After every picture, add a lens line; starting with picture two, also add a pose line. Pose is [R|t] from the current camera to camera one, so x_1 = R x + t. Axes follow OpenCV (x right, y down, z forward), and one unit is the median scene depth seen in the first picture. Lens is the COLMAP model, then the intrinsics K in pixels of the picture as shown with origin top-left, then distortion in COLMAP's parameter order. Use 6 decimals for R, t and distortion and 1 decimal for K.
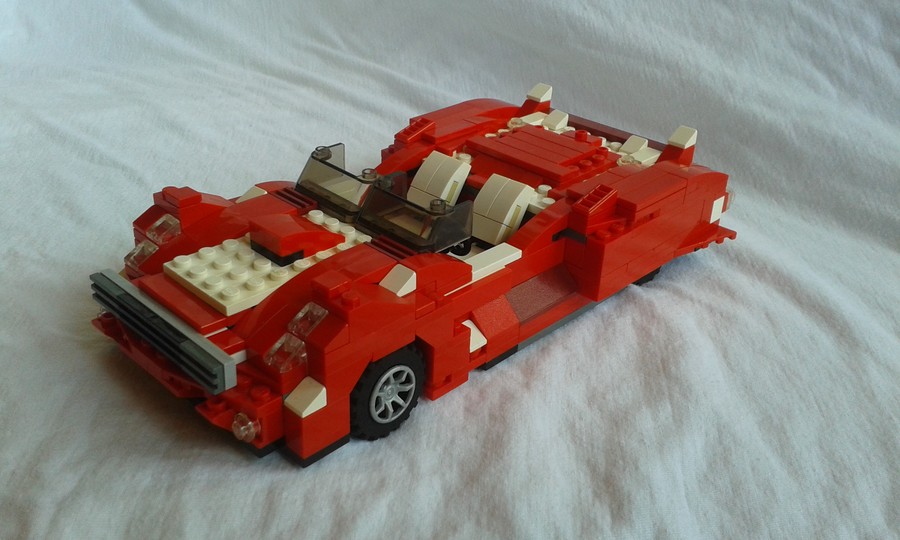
lens RADIAL K [[890.0, 0, 446.9], [0, 890.0, 266.7], [0, 0, 1]] dist [0.238081, -0.637474]
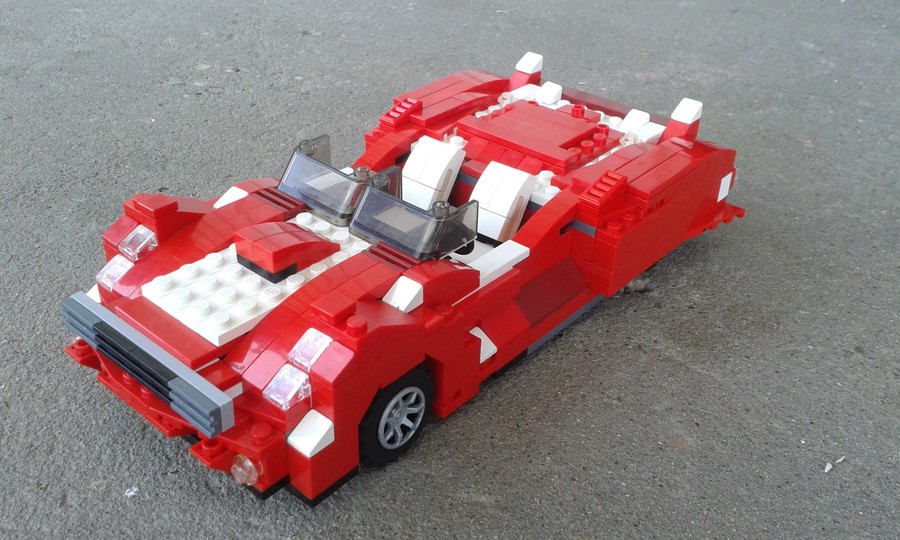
lens RADIAL K [[890.0, 0, 446.9], [0, 890.0, 266.7], [0, 0, 1]] dist [0.238081, -0.637474]
pose [[0.998321, -0.037646, 0.044028, -0.044487], [0.034745, 0.997286, 0.064905, -0.064440], [-0.046352, -0.063266, 0.996920, 0.079965]]
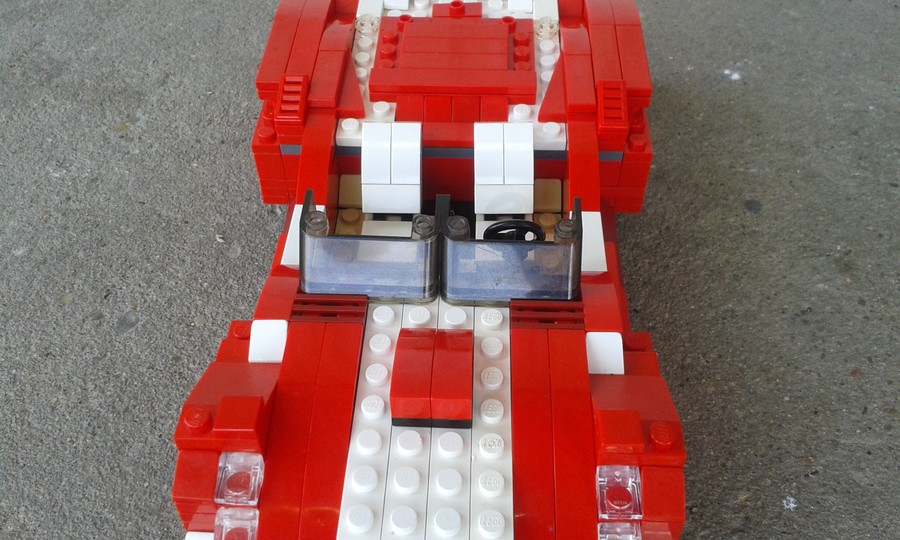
lens RADIAL K [[924.3, 0, 453.3], [0, 924.3, 250.9], [0, 0, 1]] dist [0.214802, -0.687643]
pose [[0.735697, -0.506878, 0.449249, -0.409503], [0.350587, 0.852499, 0.387729, -0.362499], [-0.579516, -0.127750, 0.804886, 0.426959]]
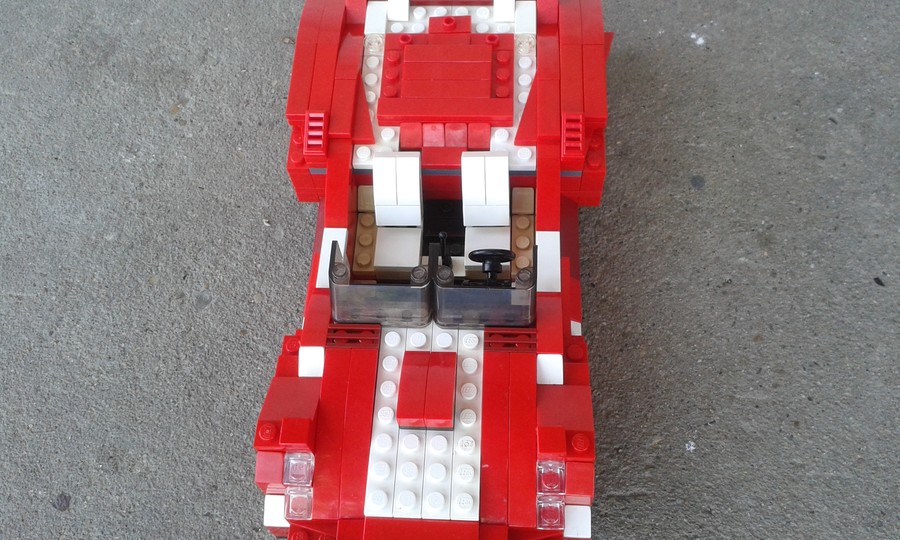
lens RADIAL K [[909.9, 0, 450.0], [0, 909.9, 270.0], [0, 0, 1]] dist [0.234204, -0.731604]
pose [[0.738743, -0.622434, 0.258525, -0.313637], [0.386680, 0.705581, 0.593830, -0.671708], [-0.552030, -0.338721, 0.761926, 0.273028]]
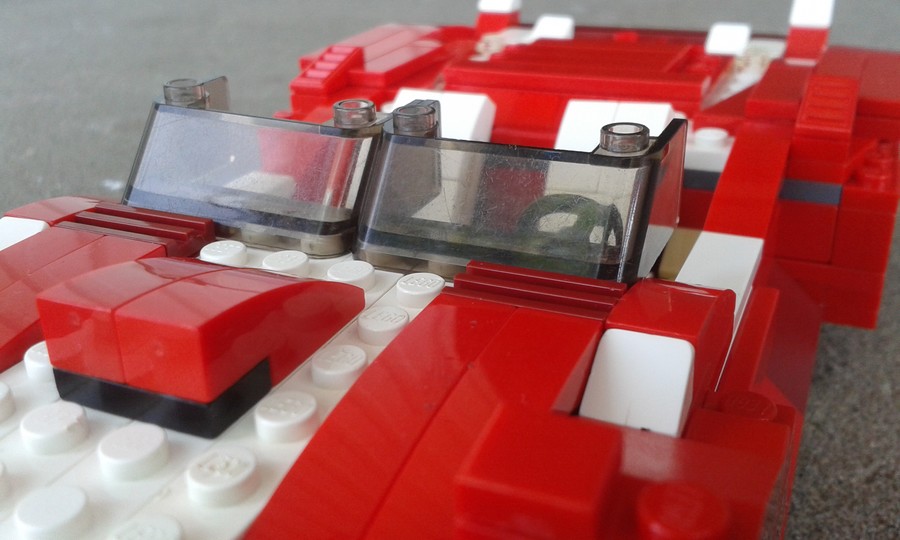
lens RADIAL K [[924.3, 0, 453.3], [0, 924.3, 250.9], [0, 0, 1]] dist [0.214802, -0.687643]
pose [[0.934933, -0.195264, 0.296265, -0.174381], [0.222016, 0.973246, -0.059171, -0.019413], [-0.276784, 0.121096, 0.953271, 0.664150]]
